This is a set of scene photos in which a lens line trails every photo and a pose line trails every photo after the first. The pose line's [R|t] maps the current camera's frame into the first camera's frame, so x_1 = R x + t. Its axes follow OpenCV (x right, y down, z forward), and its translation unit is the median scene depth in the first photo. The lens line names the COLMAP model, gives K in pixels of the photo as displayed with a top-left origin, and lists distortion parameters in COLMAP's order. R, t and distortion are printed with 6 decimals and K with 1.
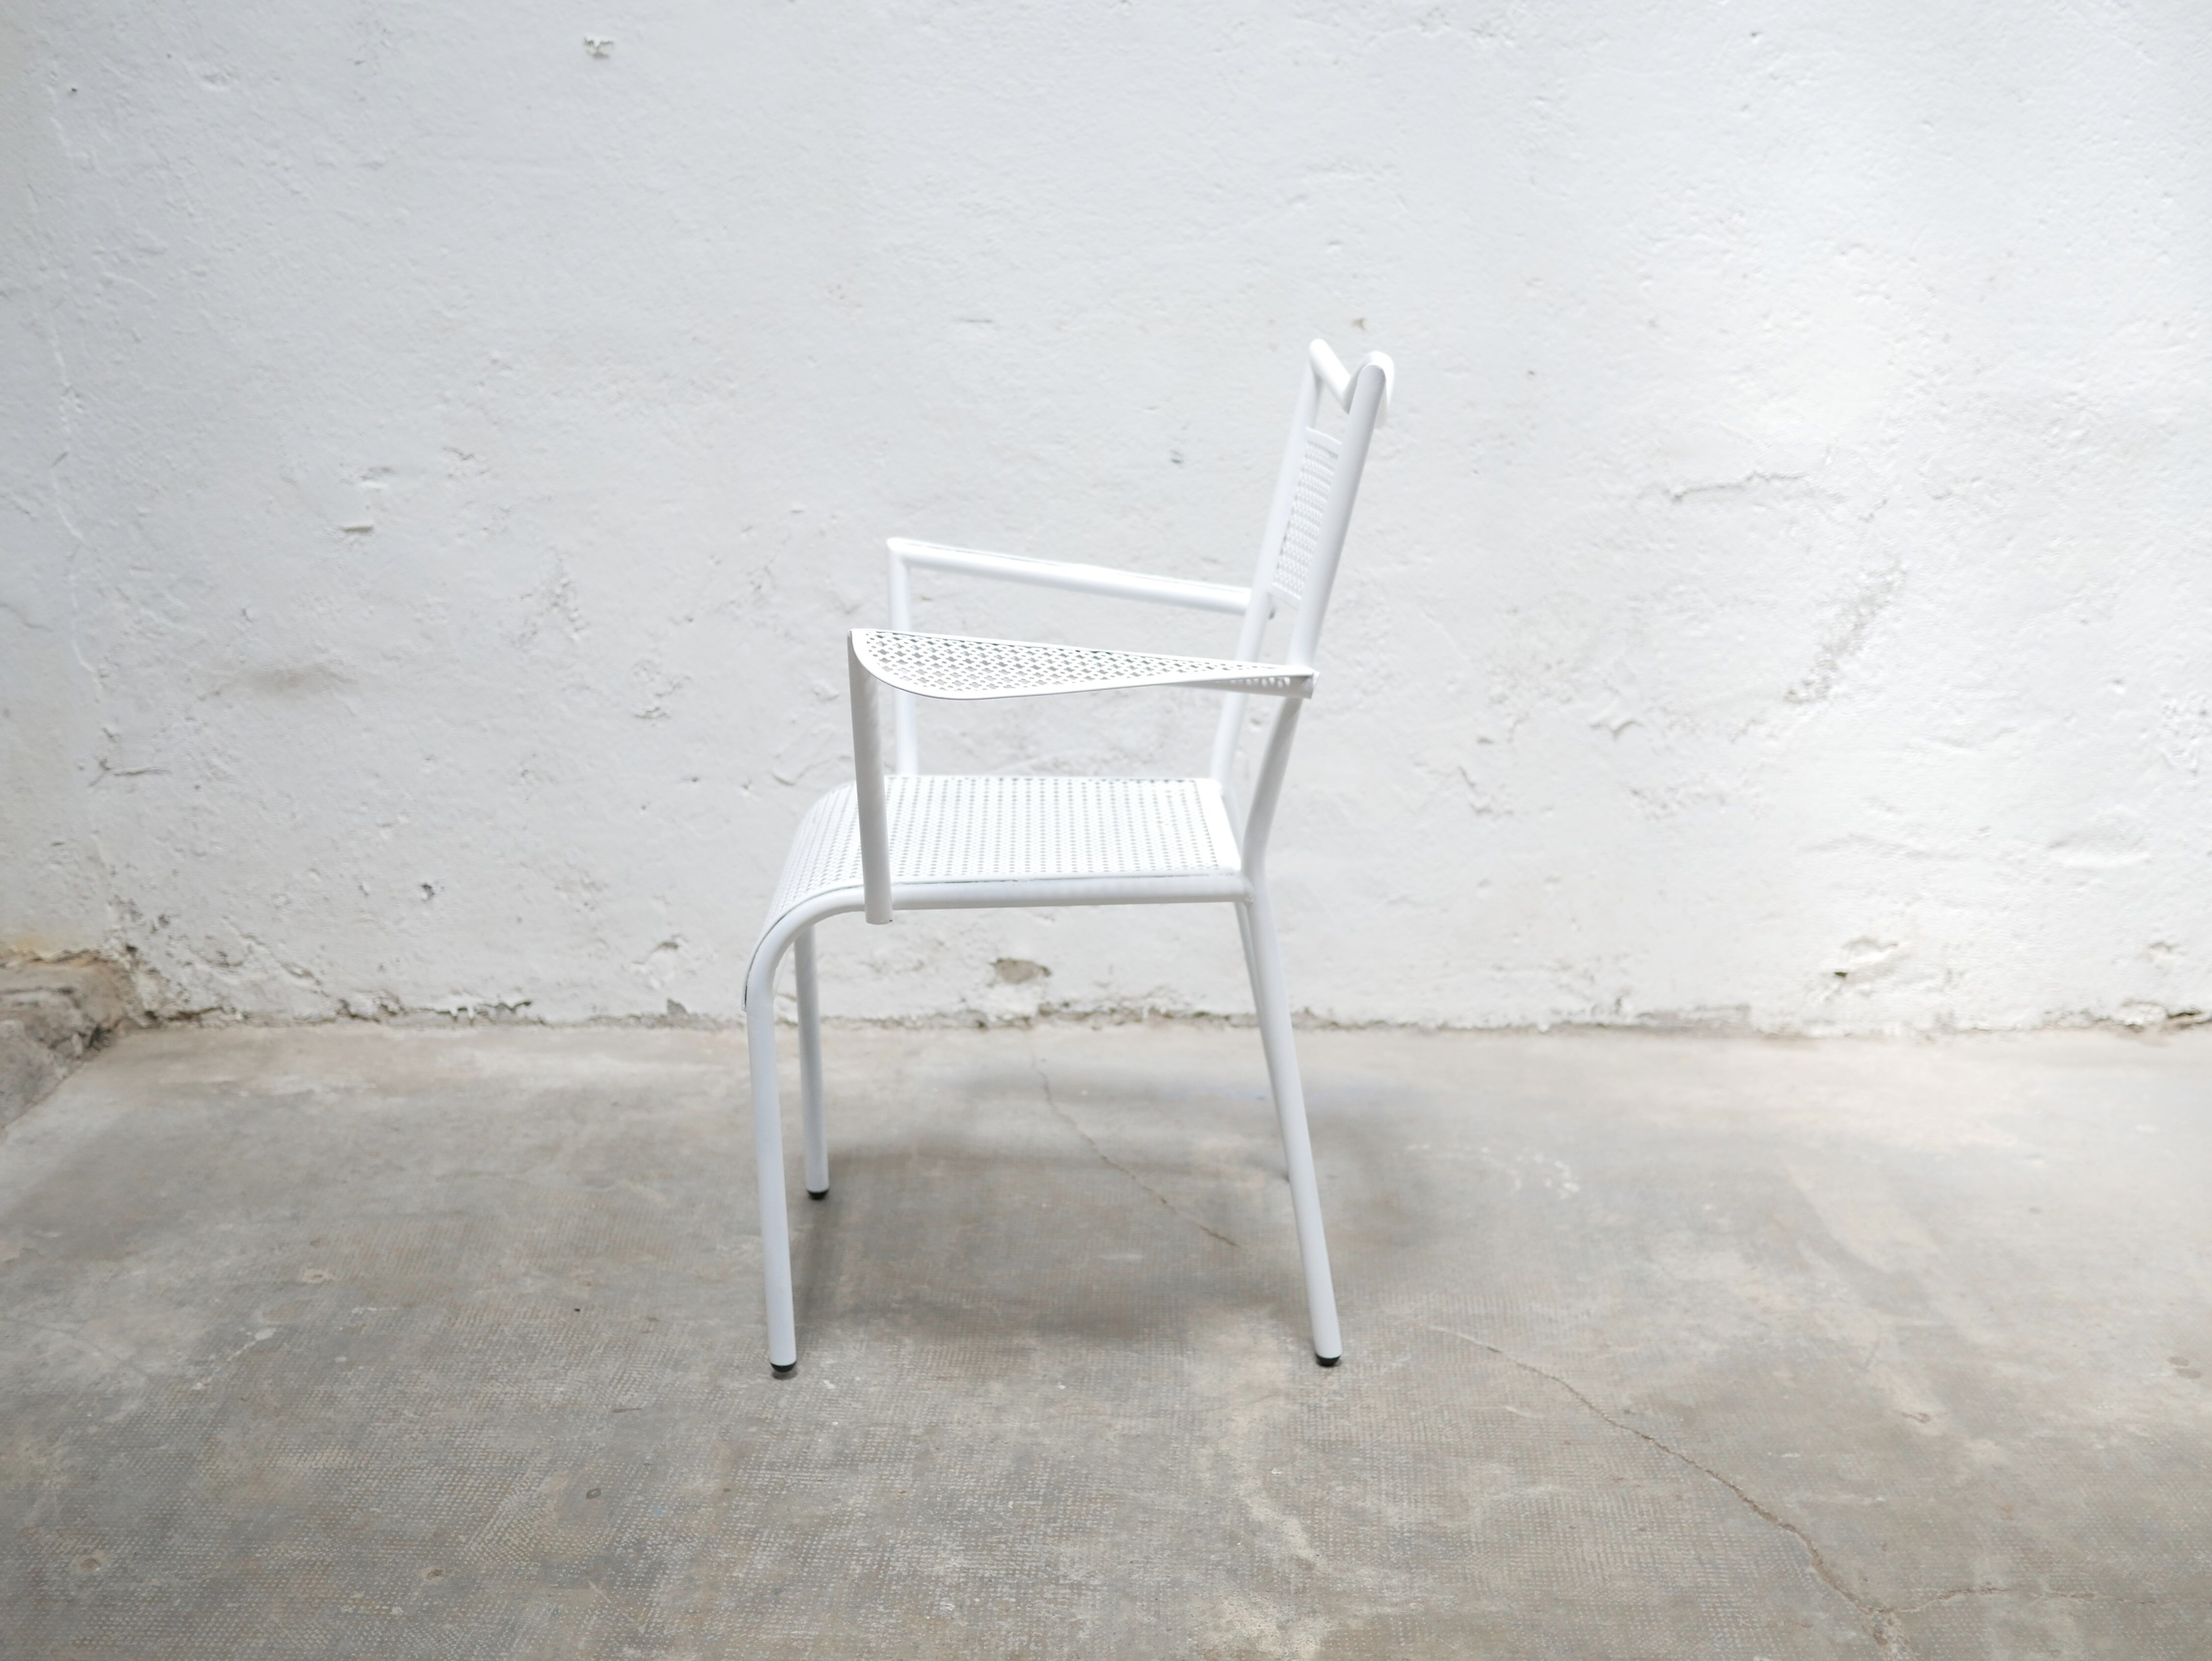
lens RADIAL K [[2472.0, 0, 1086.6], [0, 2472.0, 862.5], [0, 0, 1]] dist [-0.012739, 0.000000]
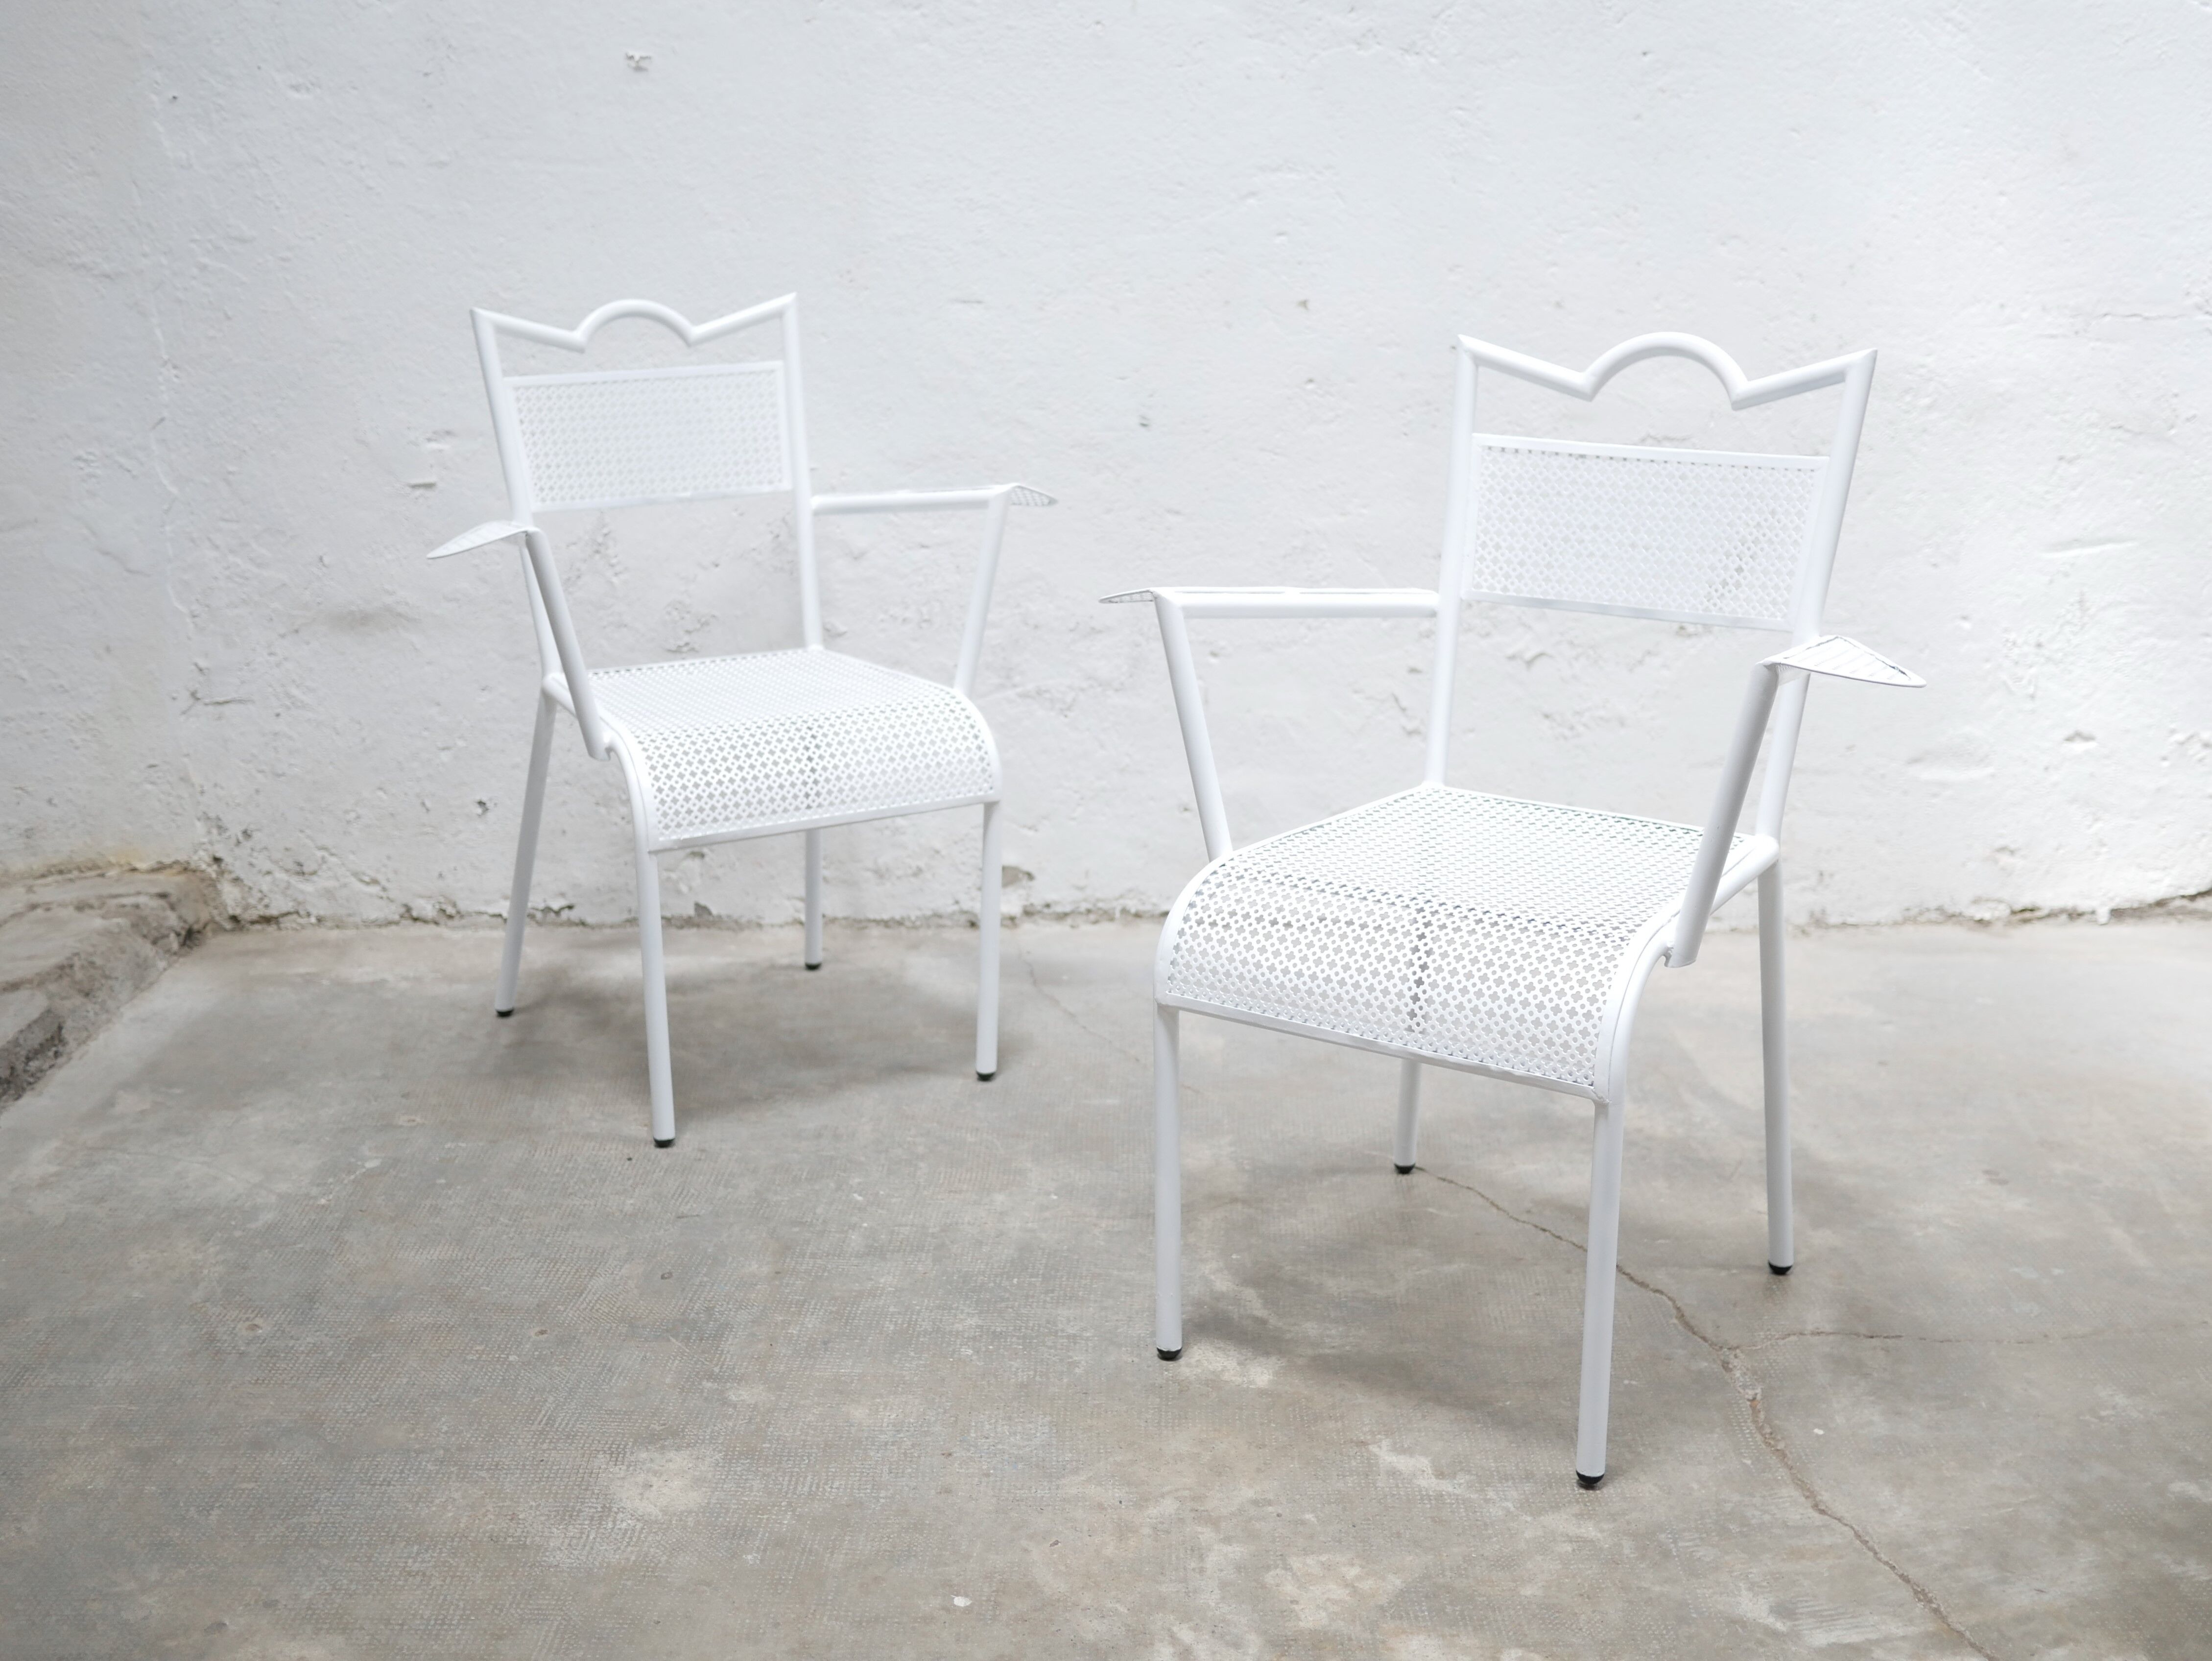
lens RADIAL K [[2479.4, 0, 1089.1], [0, 2479.4, 856.1], [0, 0, 1]] dist [-0.012739, 0.000000]
pose [[0.999784, -0.003412, 0.020522, -0.013619], [0.003404, 0.999994, 0.000413, 0.037542], [-0.020523, -0.000343, 0.999789, -0.149399]]
